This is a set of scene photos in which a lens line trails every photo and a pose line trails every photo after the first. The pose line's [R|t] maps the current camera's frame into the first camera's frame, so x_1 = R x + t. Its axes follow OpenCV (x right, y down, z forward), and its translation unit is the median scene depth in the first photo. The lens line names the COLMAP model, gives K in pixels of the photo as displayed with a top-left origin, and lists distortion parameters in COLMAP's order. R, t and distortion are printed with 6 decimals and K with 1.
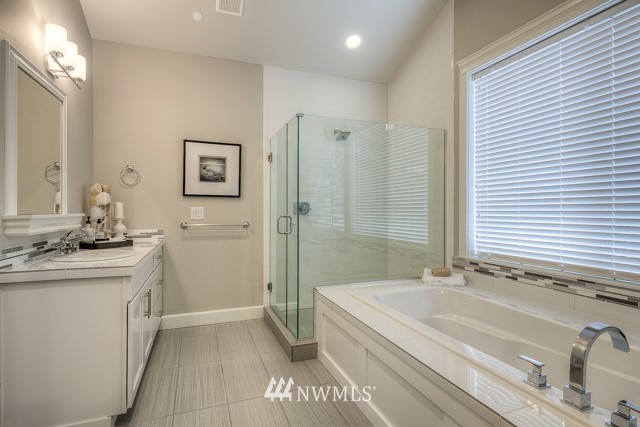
lens RADIAL K [[319.7, 0, 320.0], [0, 319.7, 213.5], [0, 0, 1]] dist [0.018200, -0.016524]
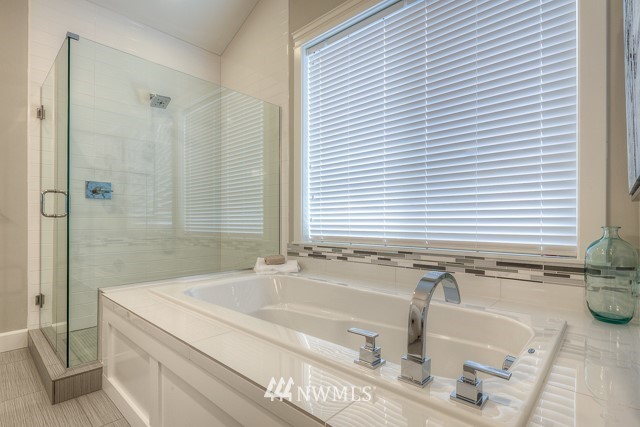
lens RADIAL K [[318.1, 0, 322.2], [0, 318.1, 224.4], [0, 0, 1]] dist [-0.001641, -0.000785]
pose [[0.889764, -0.003150, 0.456409, 0.099171], [0.000304, 0.999980, 0.006308, 0.085500], [-0.456420, -0.005474, 0.889748, 0.164313]]
